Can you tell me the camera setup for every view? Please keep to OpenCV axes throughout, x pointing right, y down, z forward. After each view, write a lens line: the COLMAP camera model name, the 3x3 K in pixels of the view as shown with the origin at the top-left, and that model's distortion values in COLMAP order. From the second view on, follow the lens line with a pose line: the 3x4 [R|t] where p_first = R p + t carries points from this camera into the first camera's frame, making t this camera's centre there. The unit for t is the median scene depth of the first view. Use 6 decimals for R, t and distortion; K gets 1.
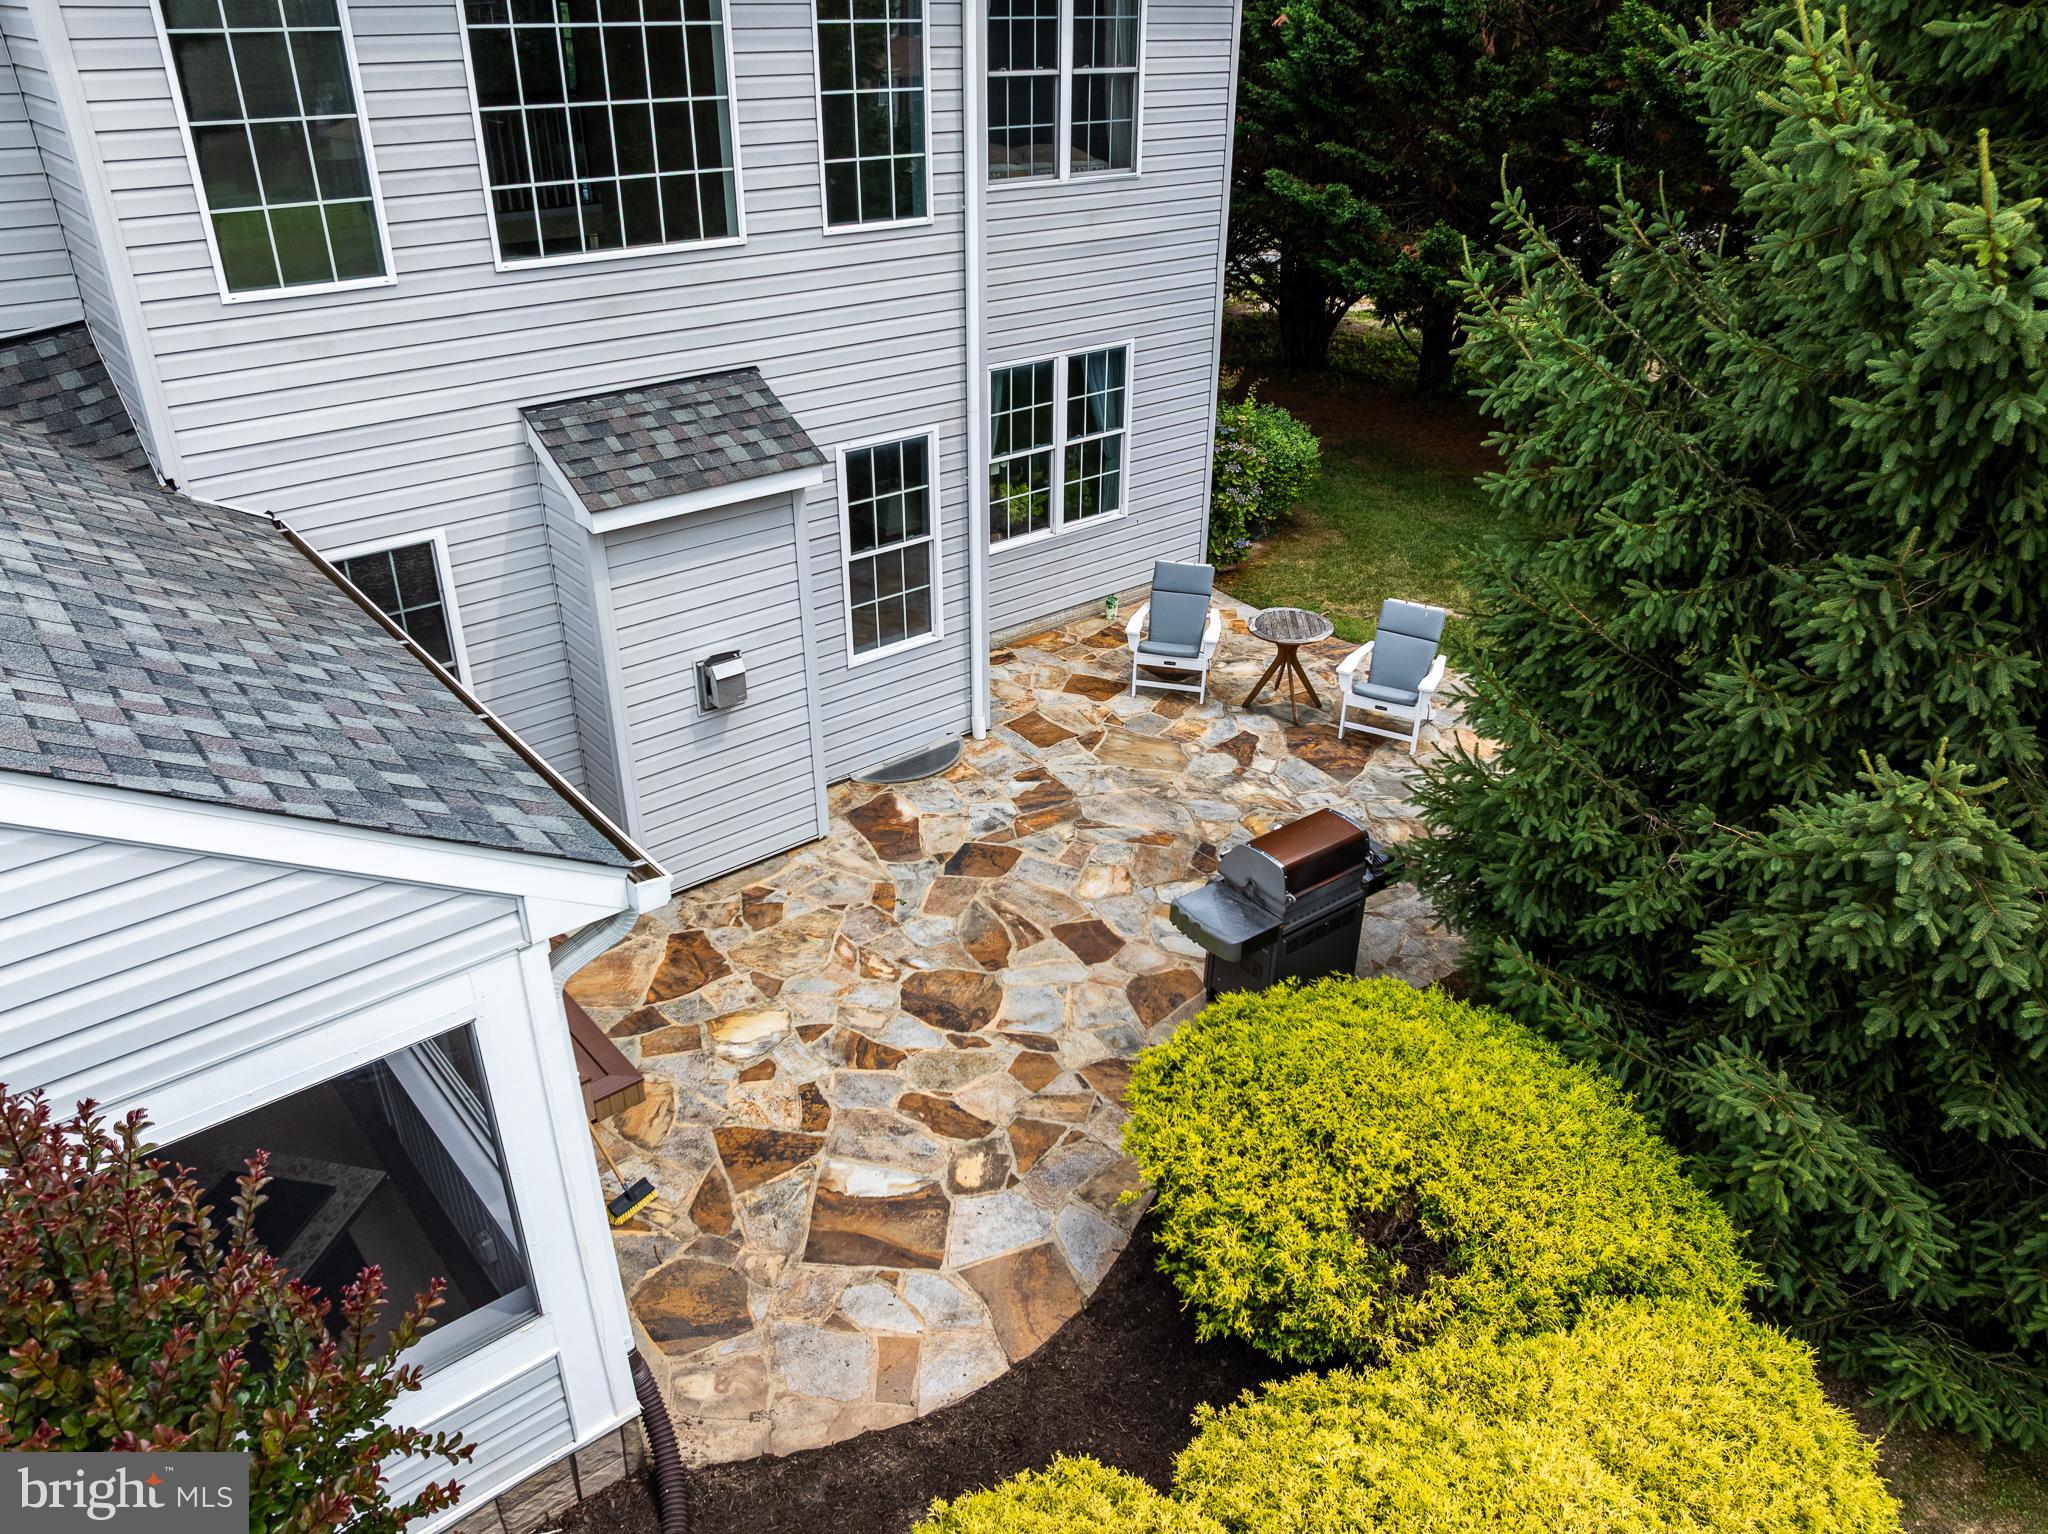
lens RADIAL K [[1444.6, 0, 1021.5], [0, 1444.6, 756.8], [0, 0, 1]] dist [-0.024927, 0.001312]
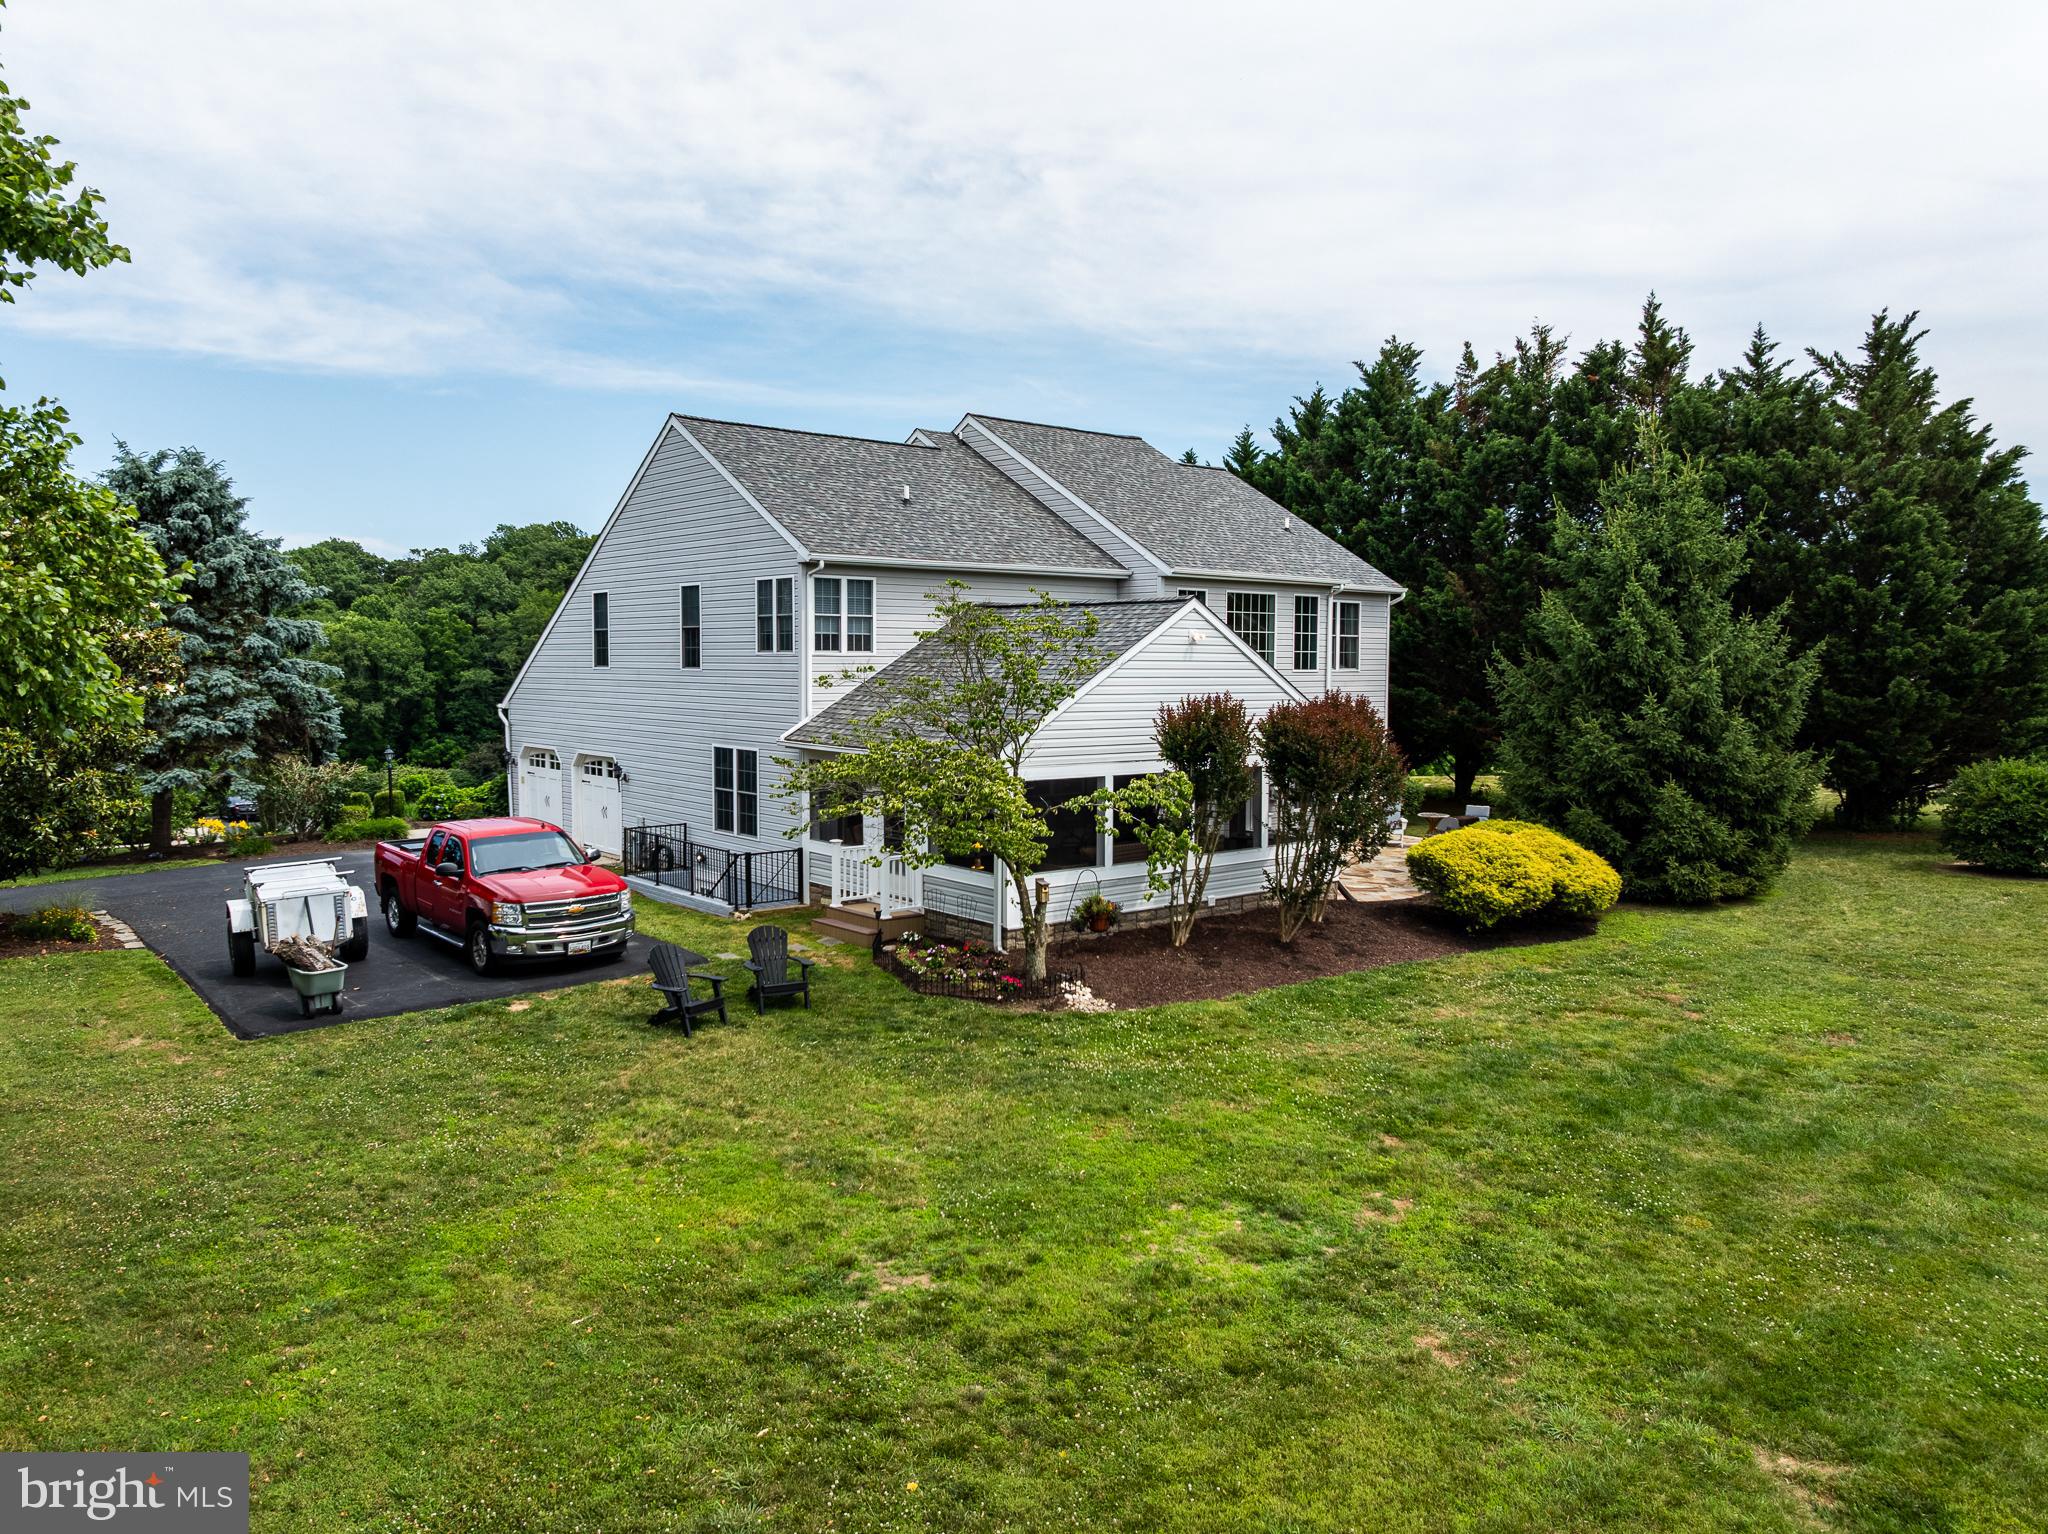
lens RADIAL K [[1444.6, 0, 1021.5], [0, 1444.6, 756.8], [0, 0, 1]] dist [-0.024927, 0.001312]
pose [[0.999993, -0.003329, 0.001820, -0.813413], [0.003782, 0.912035, -0.410095, 1.252279], [-0.000294, 0.410099, 0.912041, -2.081390]]
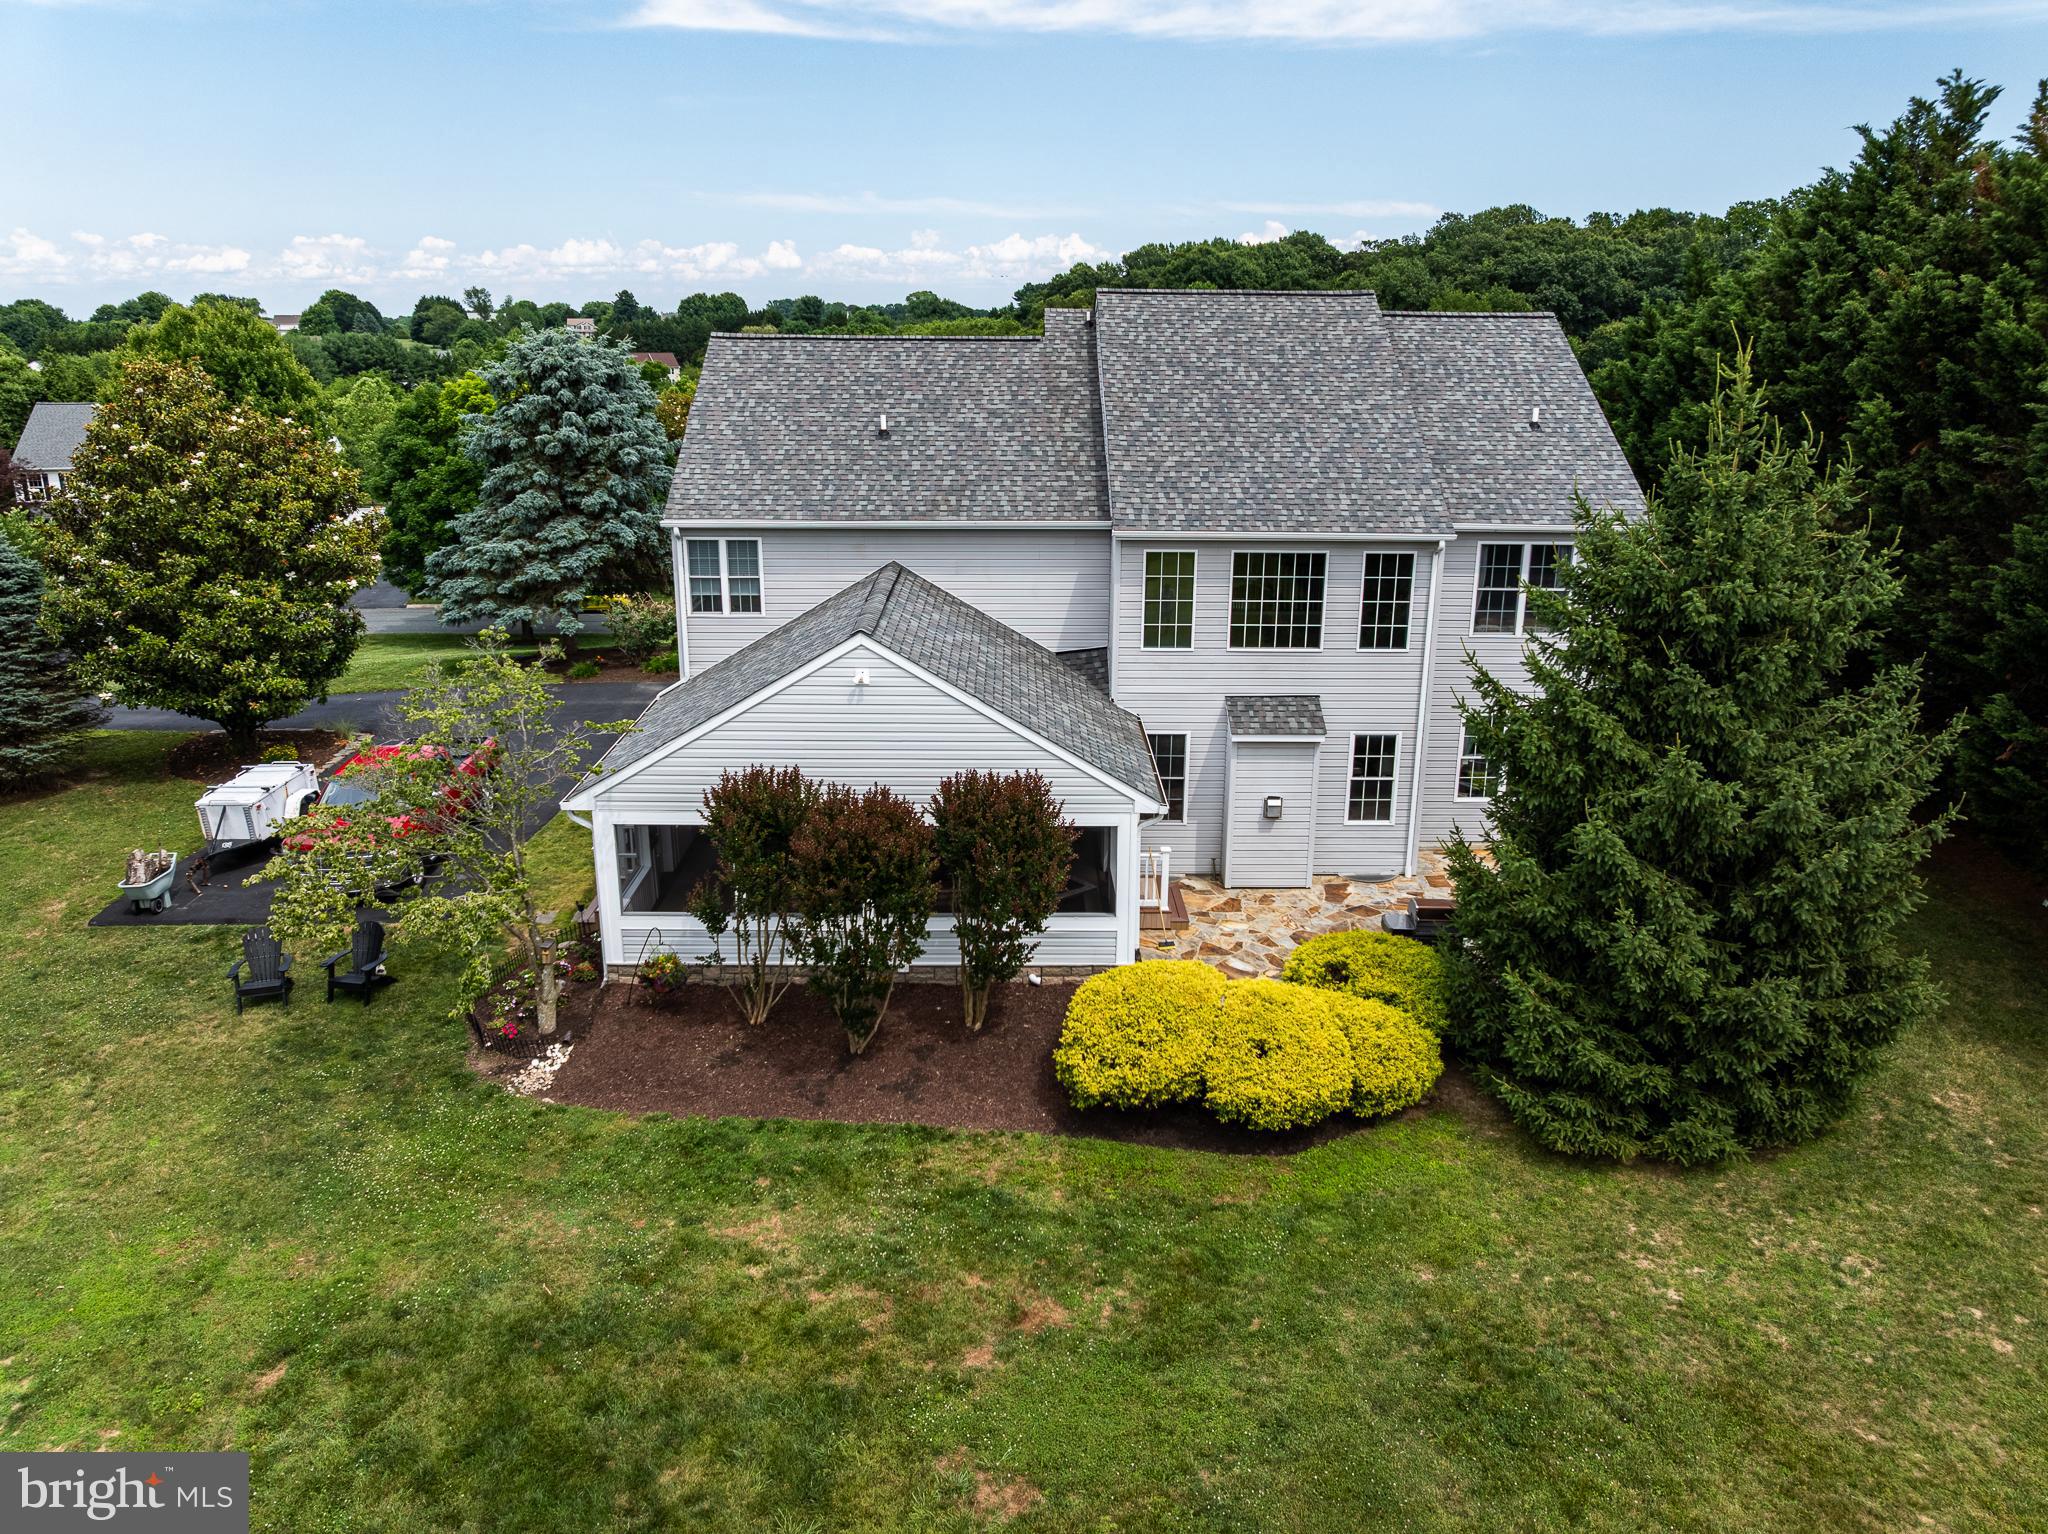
lens RADIAL K [[1419.2, 0, 1016.5], [0, 1419.2, 761.6], [0, 0, 1]] dist [-0.027363, 0.000646]
pose [[0.772927, 0.185076, -0.606903, 1.017025], [-0.298352, 0.950184, -0.090209, 0.248230], [0.559973, 0.250795, 0.789640, -1.362660]]
